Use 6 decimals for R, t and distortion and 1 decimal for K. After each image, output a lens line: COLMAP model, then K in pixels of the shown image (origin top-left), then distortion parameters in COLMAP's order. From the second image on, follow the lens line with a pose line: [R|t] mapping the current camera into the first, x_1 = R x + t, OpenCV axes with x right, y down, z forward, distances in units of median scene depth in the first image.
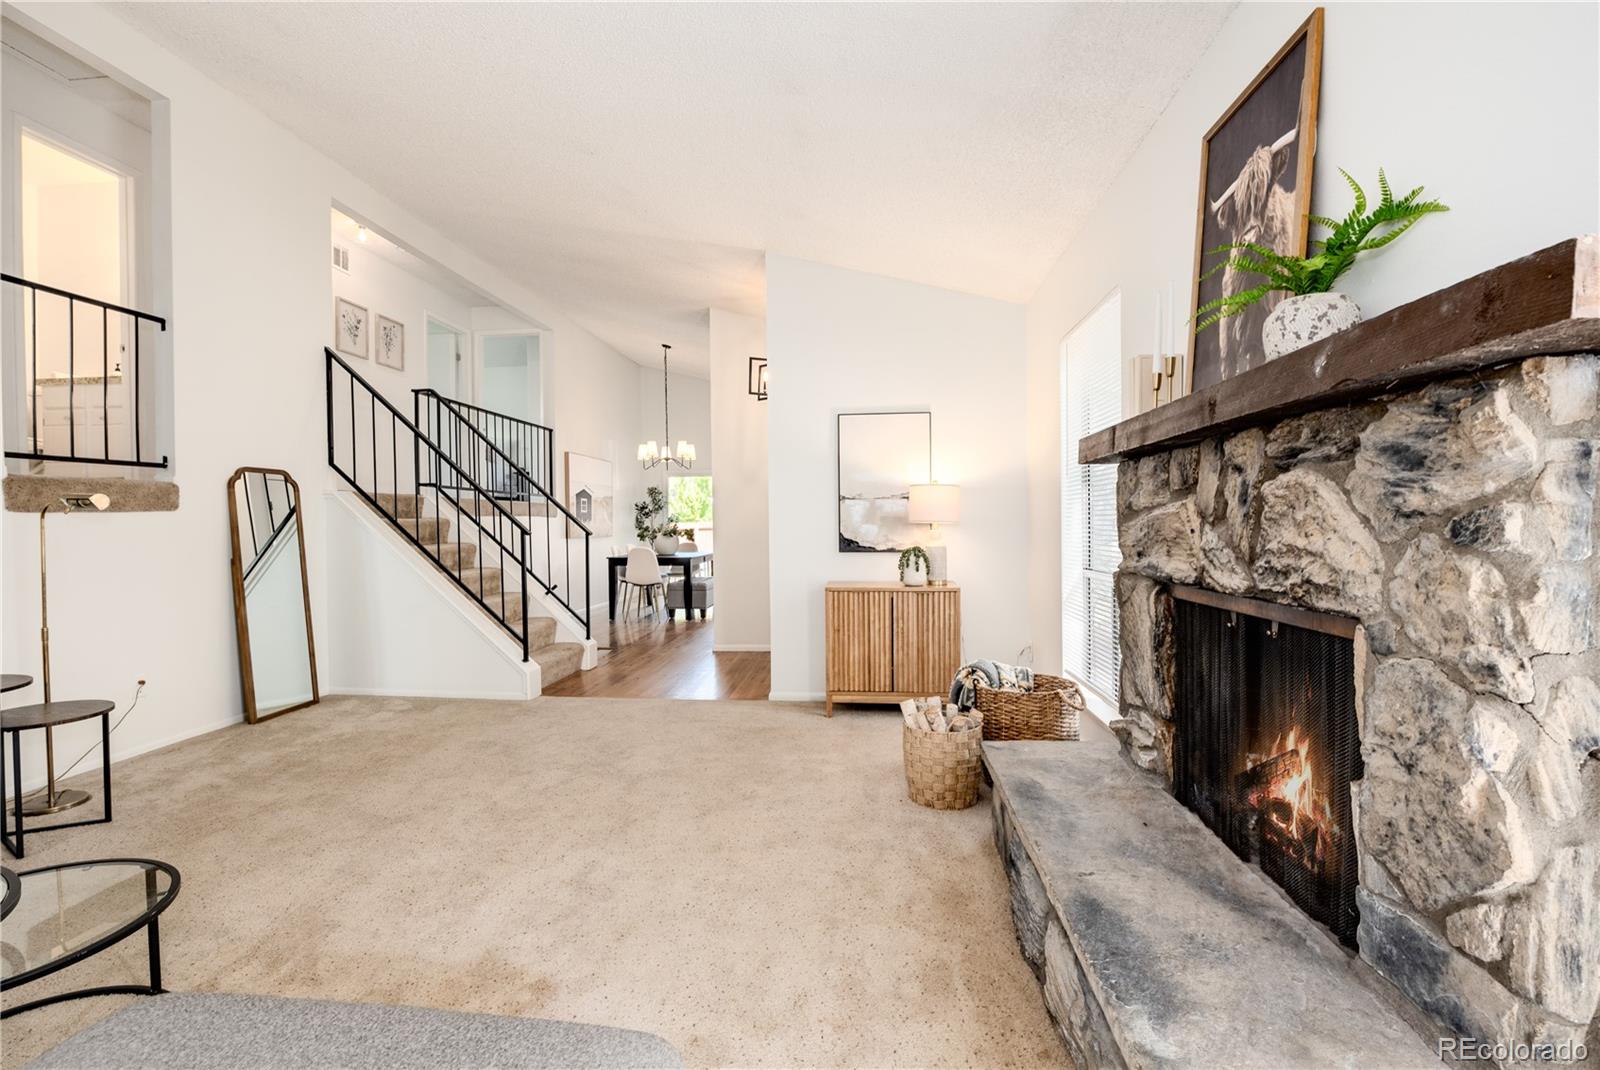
lens RADIAL K [[713.2, 0, 820.9], [0, 713.2, 530.5], [0, 0, 1]] dist [-0.000582, -0.000039]
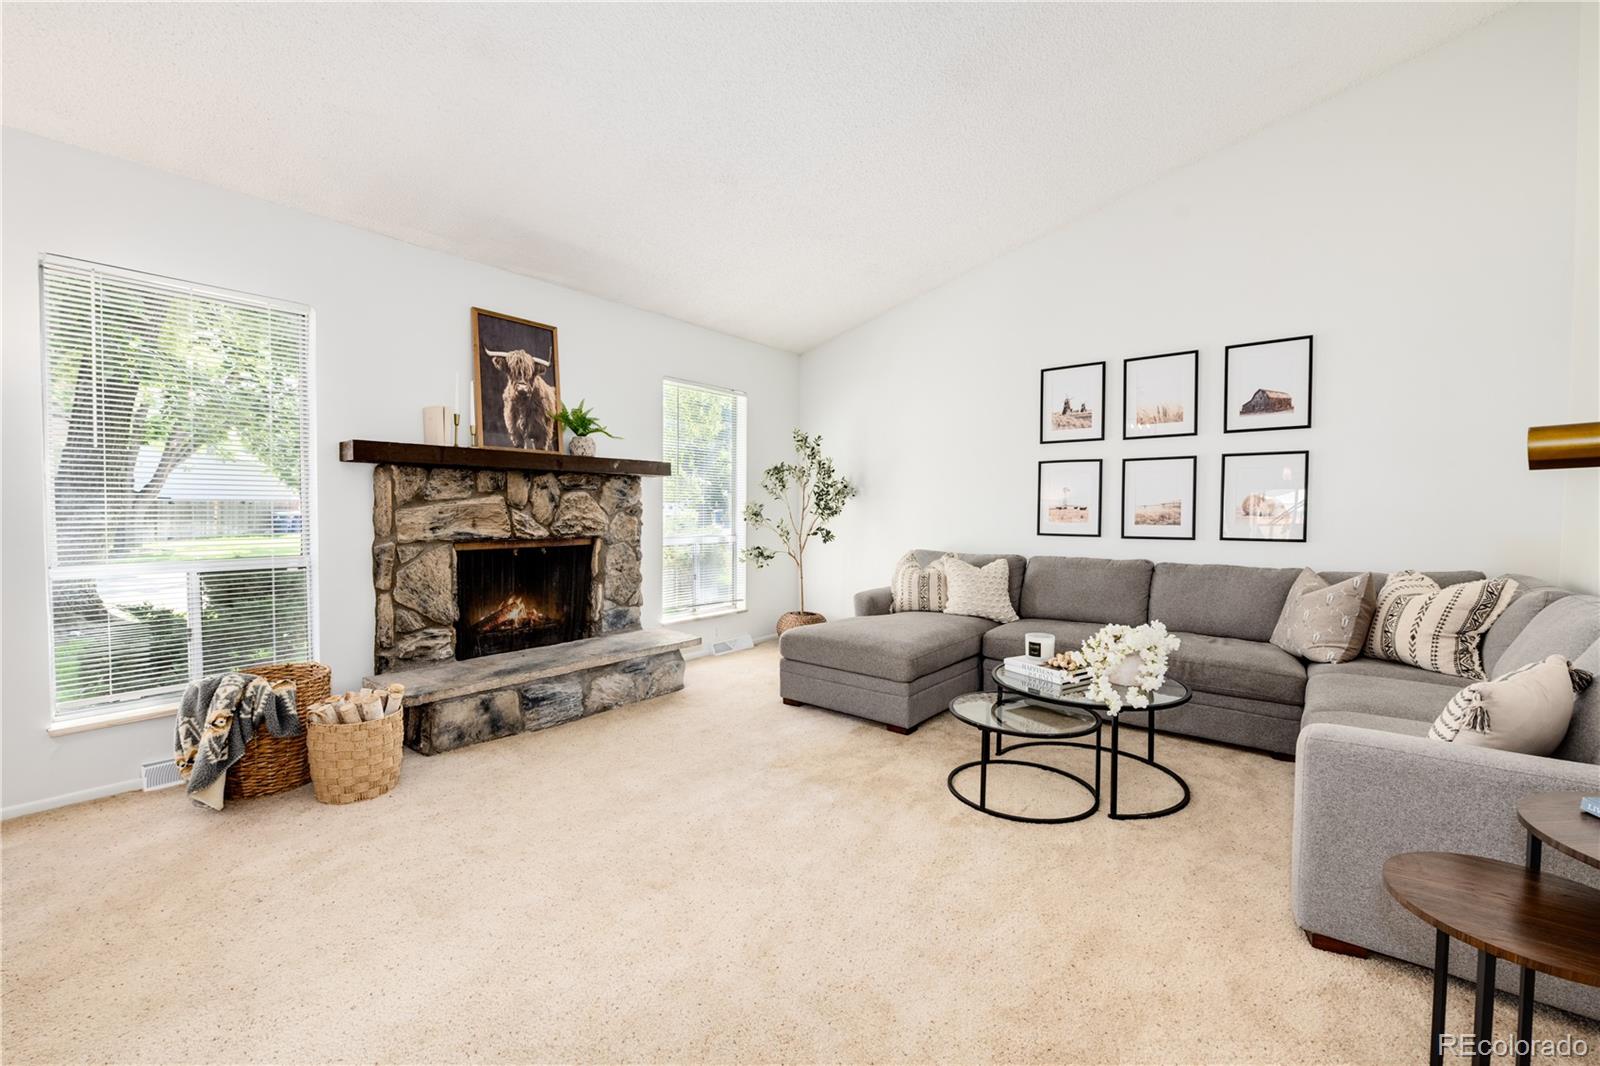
lens RADIAL K [[661.4, 0, 799.1], [0, 661.4, 531.2], [0, 0, 1]] dist [-0.004444, -0.005097]
pose [[-0.823348, -0.018479, 0.567236, -1.348383], [0.003879, 0.999263, 0.038184, -0.016551], [-0.567523, 0.033639, -0.822670, 2.222632]]
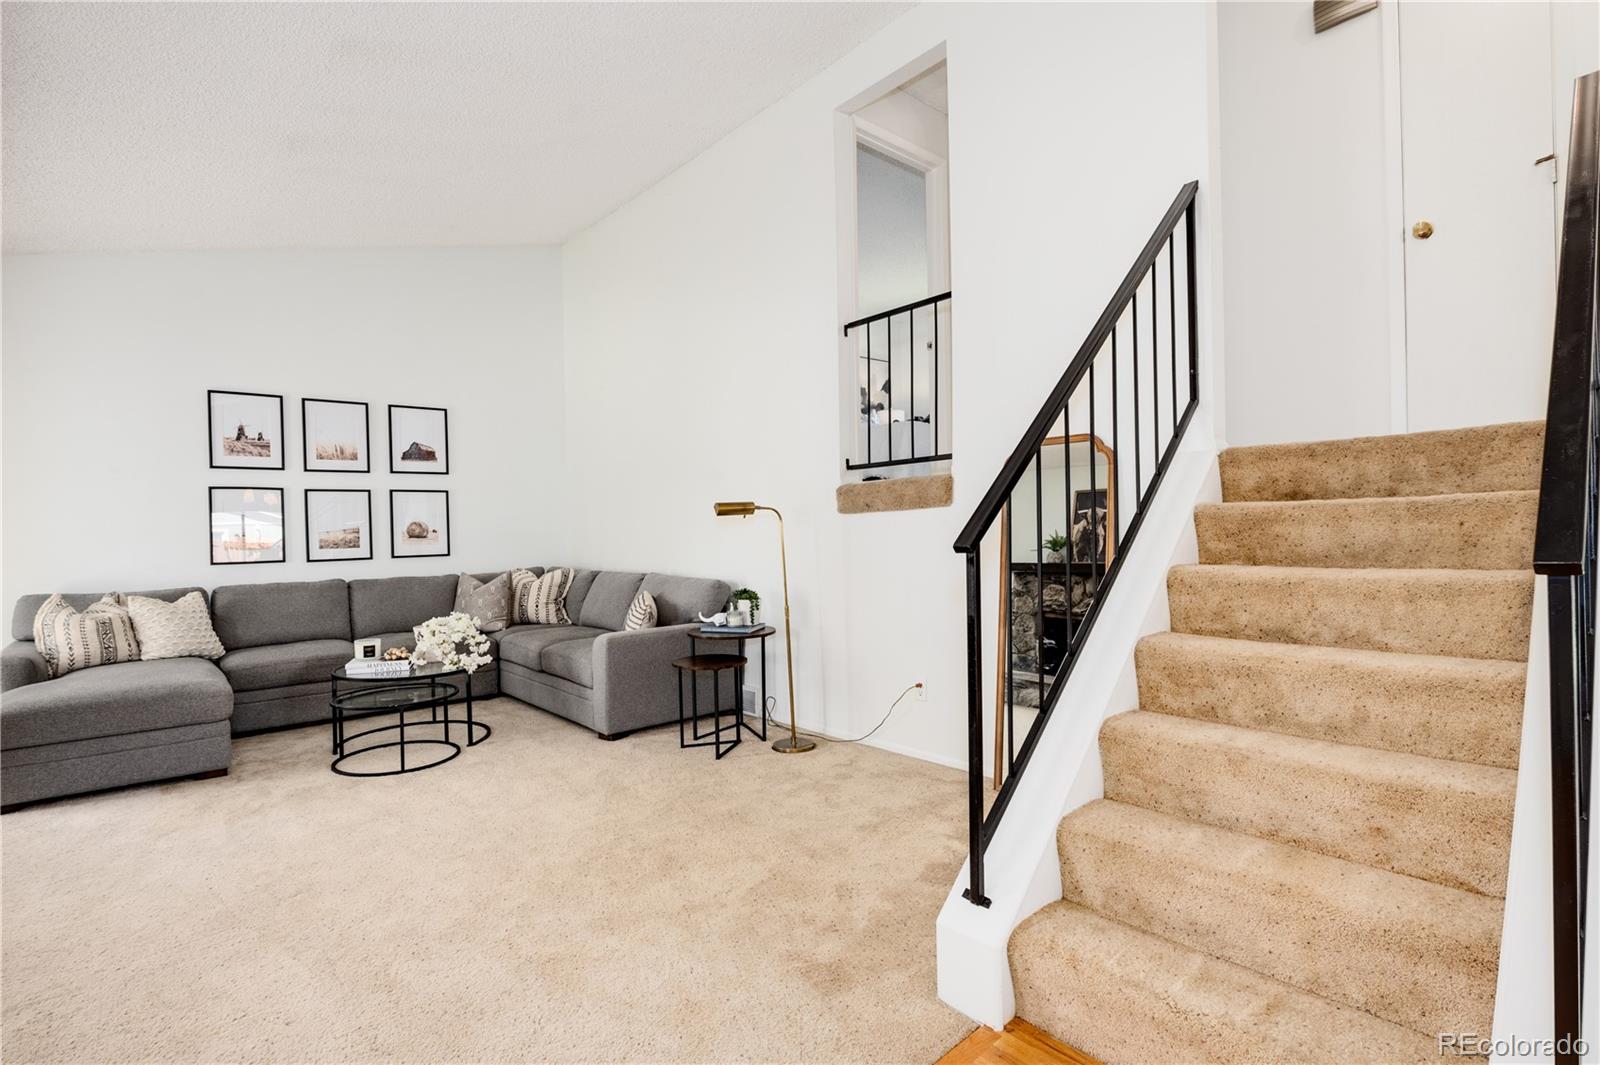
lens RADIAL K [[758.7, 0, 791.9], [0, 758.7, 530.7], [0, 0, 1]] dist [-0.005169, -0.000587]
pose [[-0.709068, 0.020869, -0.704832, -0.223620], [0.015346, 0.999782, 0.014164, -0.030638], [0.704974, -0.000773, -0.709233, 3.033740]]
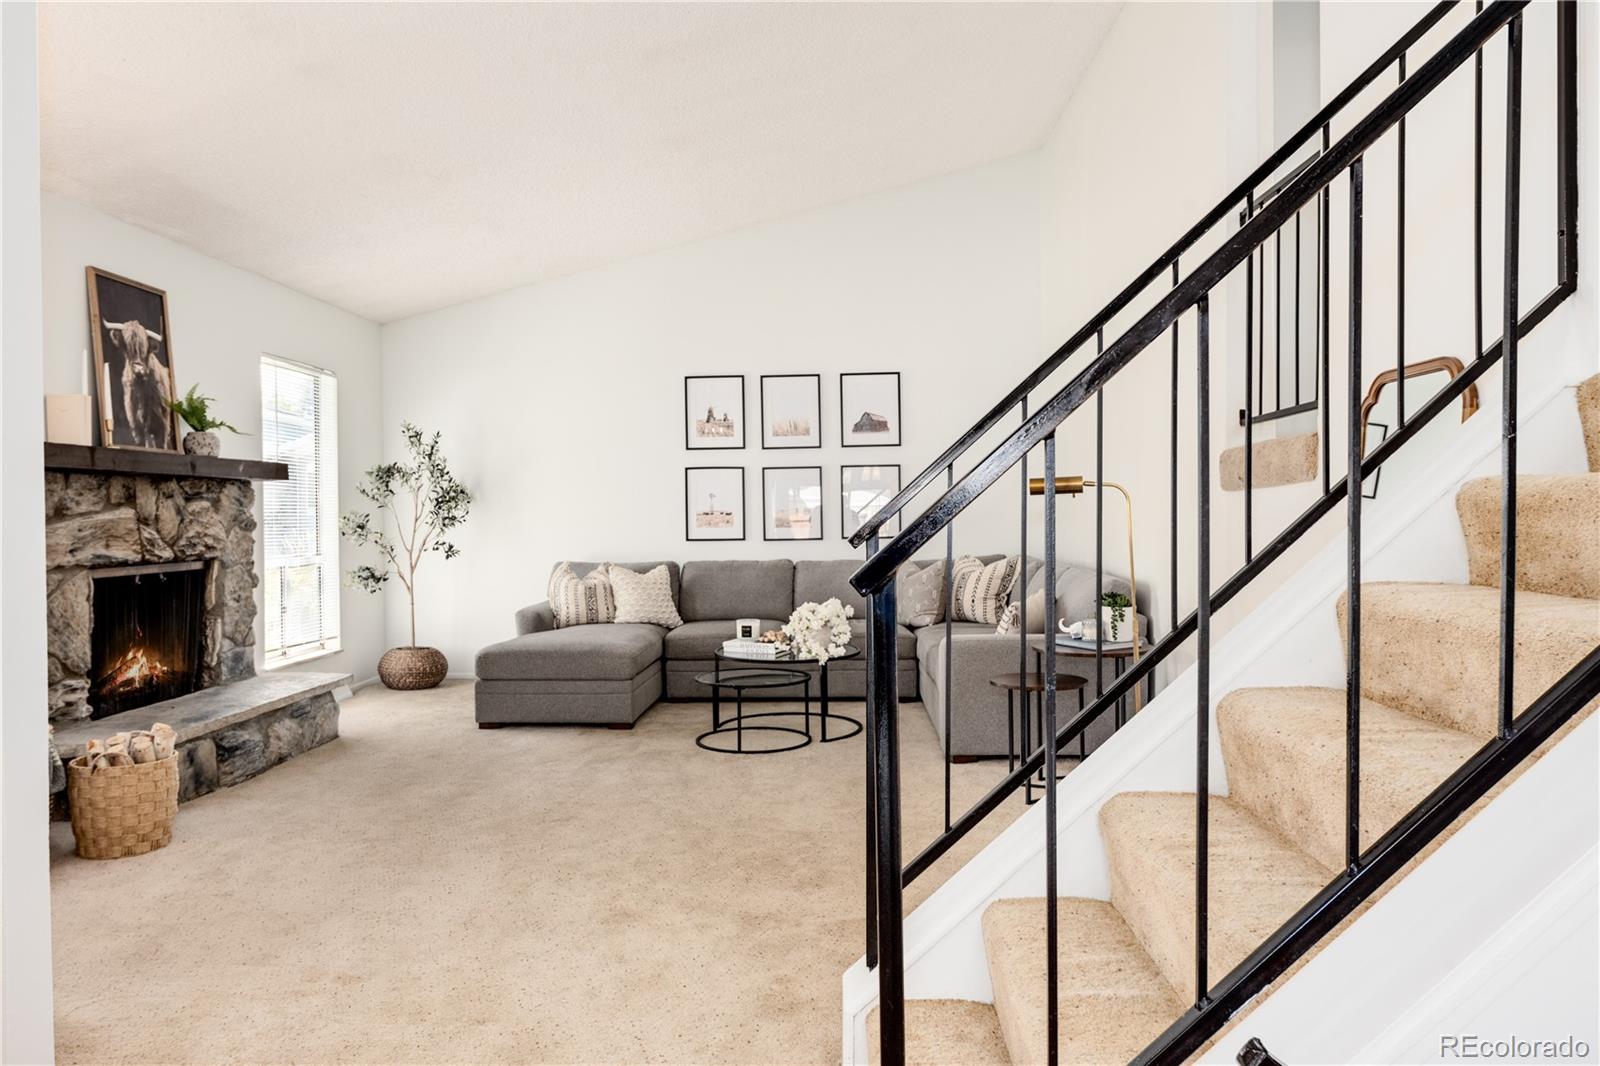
lens RADIAL K [[1042.6, 0, 802.9], [0, 1042.6, 527.2], [0, 0, 1]] dist [0.001036, 0.001078]
pose [[-0.999333, 0.016964, -0.032354, -0.980122], [0.016288, 0.999646, 0.021035, -0.031024], [0.032699, 0.020494, -0.999255, 3.635733]]
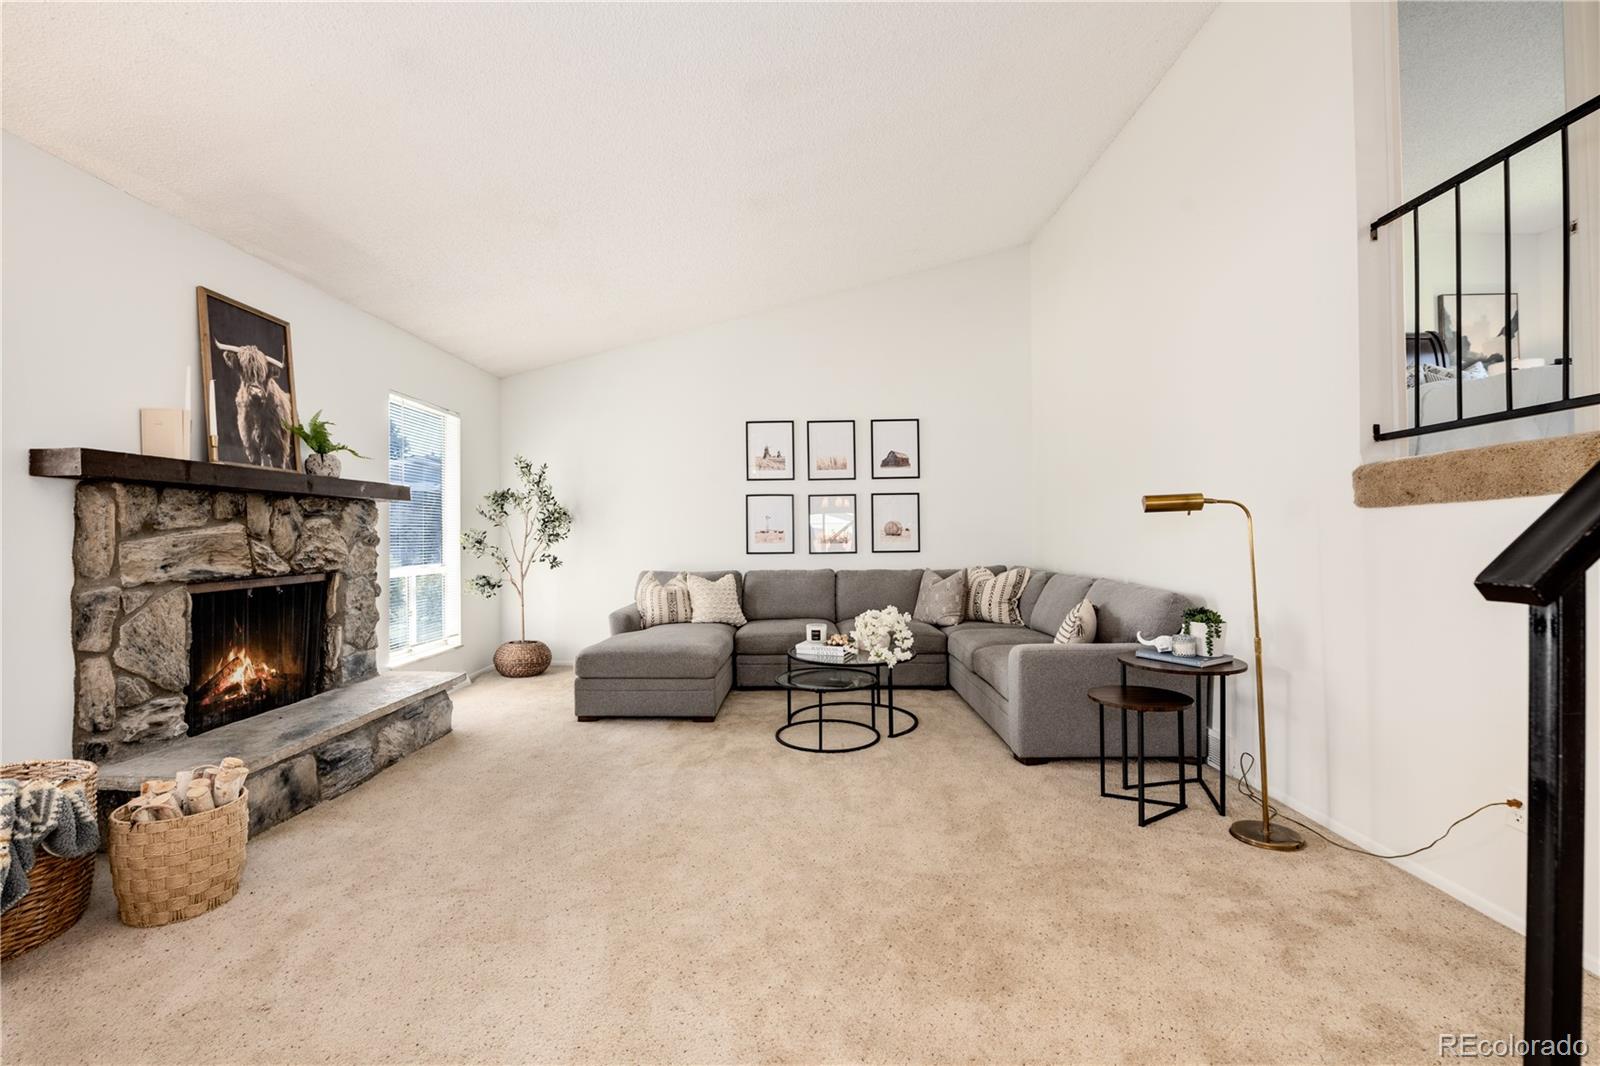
lens RADIAL K [[661.4, 0, 799.1], [0, 661.4, 531.2], [0, 0, 1]] dist [-0.004444, -0.005097]
pose [[-0.998246, 0.013637, -0.057613, -0.729357], [0.013364, 0.999898, 0.005115, -0.022200], [0.057677, 0.004336, -0.998326, 2.773172]]
